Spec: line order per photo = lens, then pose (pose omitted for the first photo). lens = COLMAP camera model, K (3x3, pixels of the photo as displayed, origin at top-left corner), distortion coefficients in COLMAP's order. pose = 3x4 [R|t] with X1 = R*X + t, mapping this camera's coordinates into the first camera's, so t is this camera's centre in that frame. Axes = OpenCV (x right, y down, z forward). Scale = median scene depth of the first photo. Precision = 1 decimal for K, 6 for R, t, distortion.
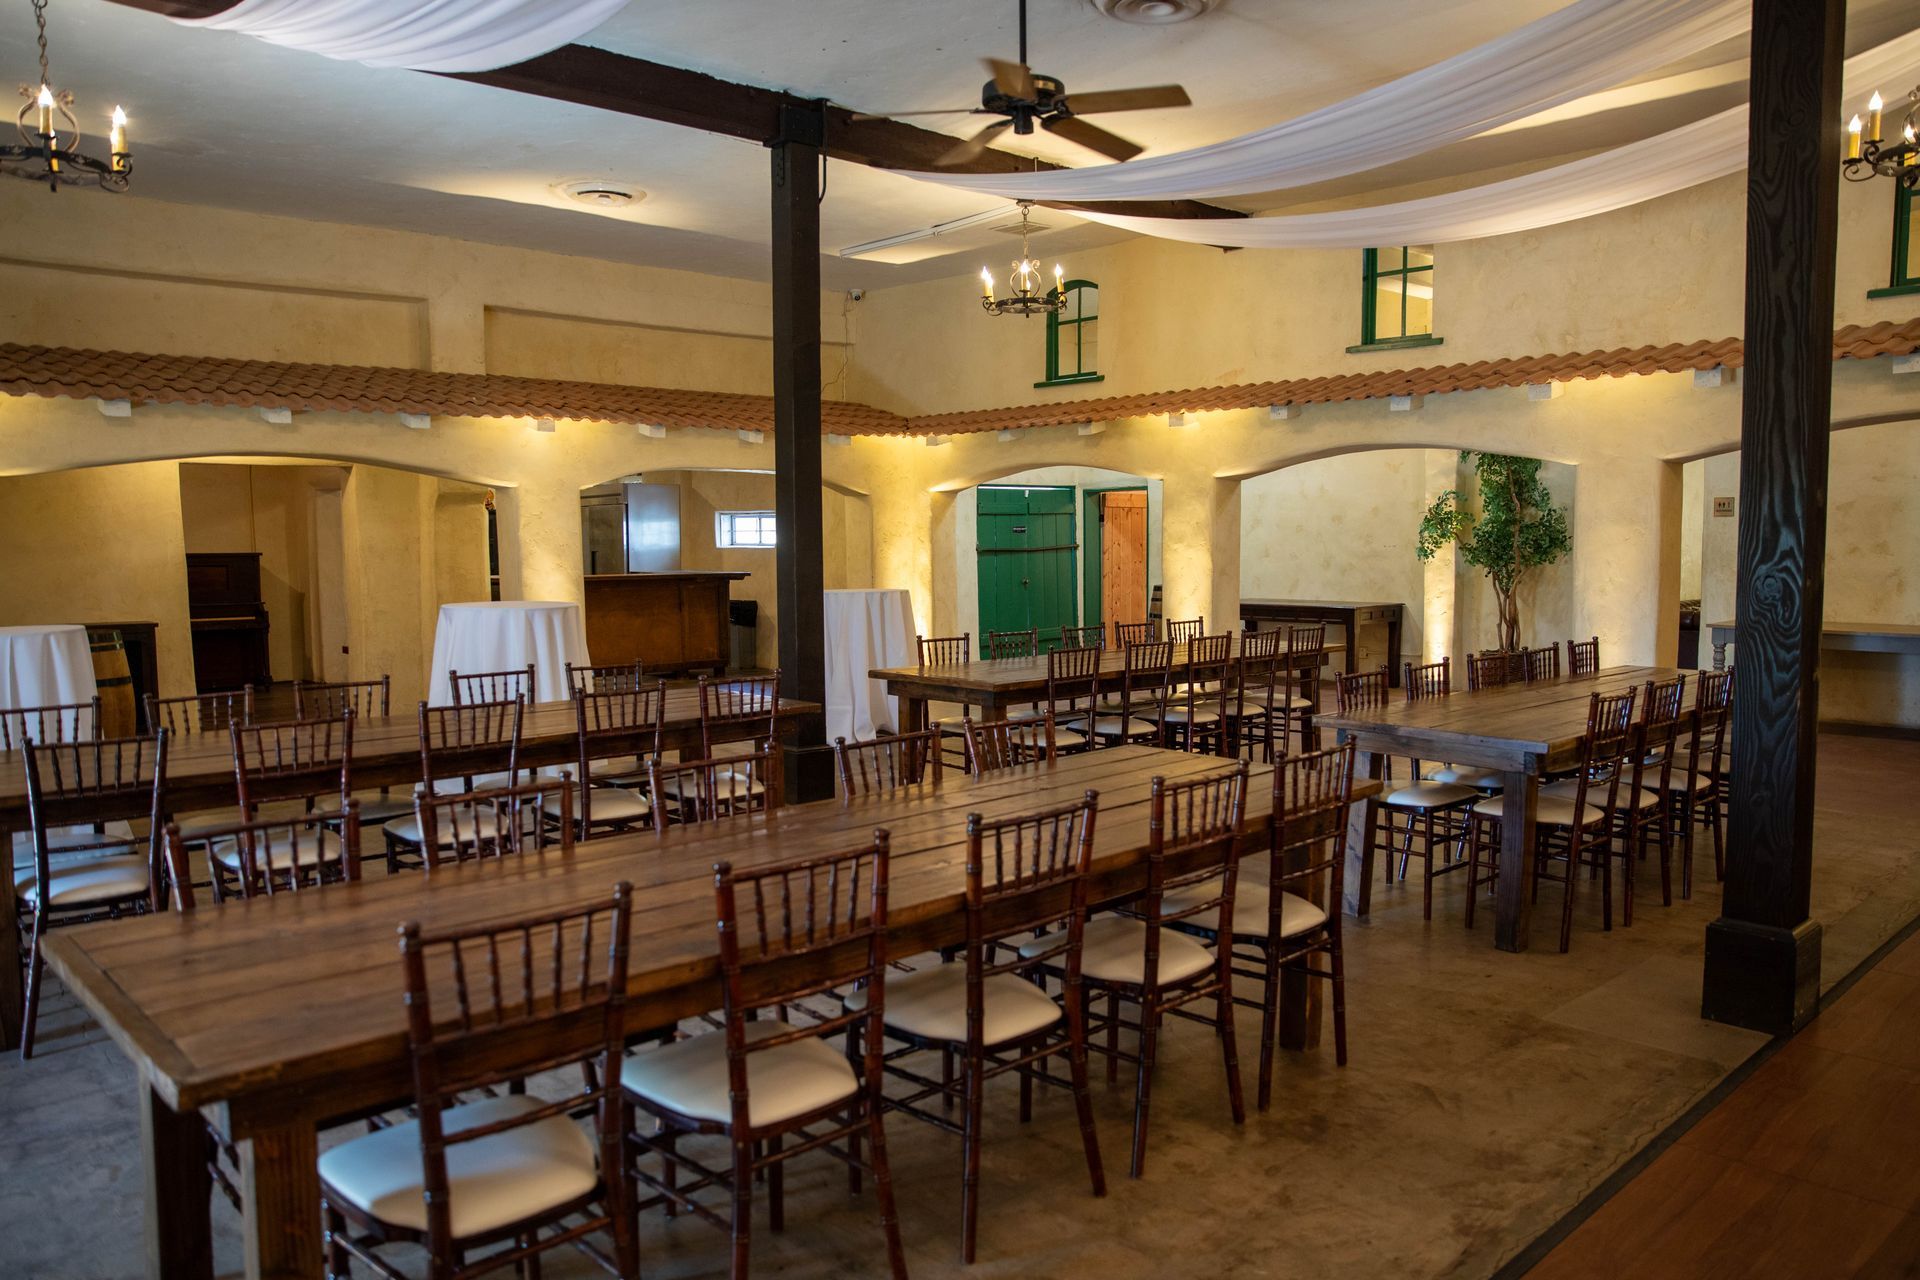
lens RADIAL K [[1329.1, 0, 963.4], [0, 1329.1, 649.9], [0, 0, 1]] dist [-0.078681, 0.037856]
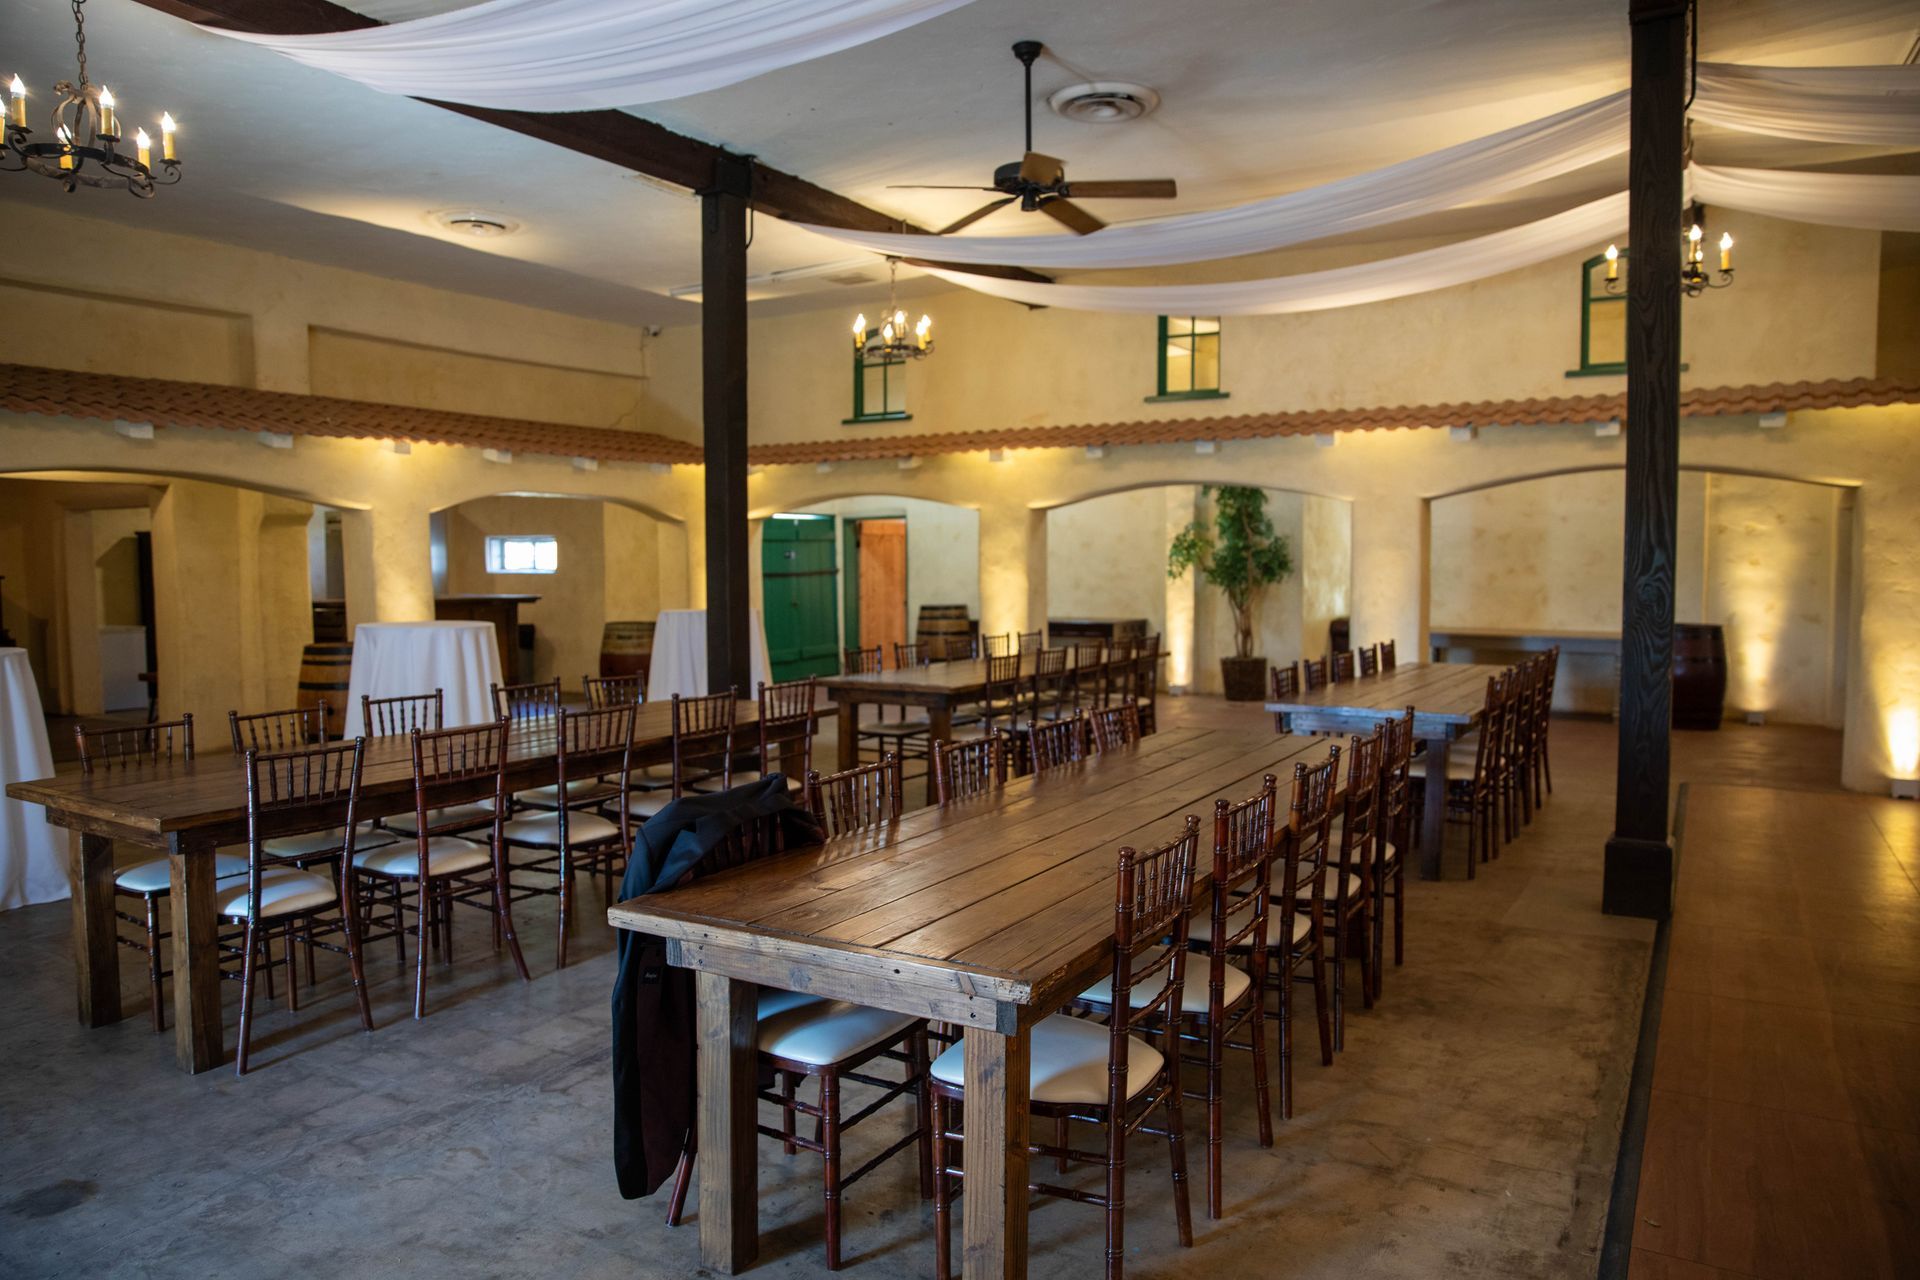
lens RADIAL K [[1274.1, 0, 922.7], [0, 1274.1, 649.9], [0, 0, 1]] dist [-0.069992, 0.026865]
pose [[0.964018, -0.015707, 0.265373, -0.205806], [0.020638, 0.999662, -0.015804, 0.007573], [-0.265035, 0.020712, 0.964016, -0.029952]]
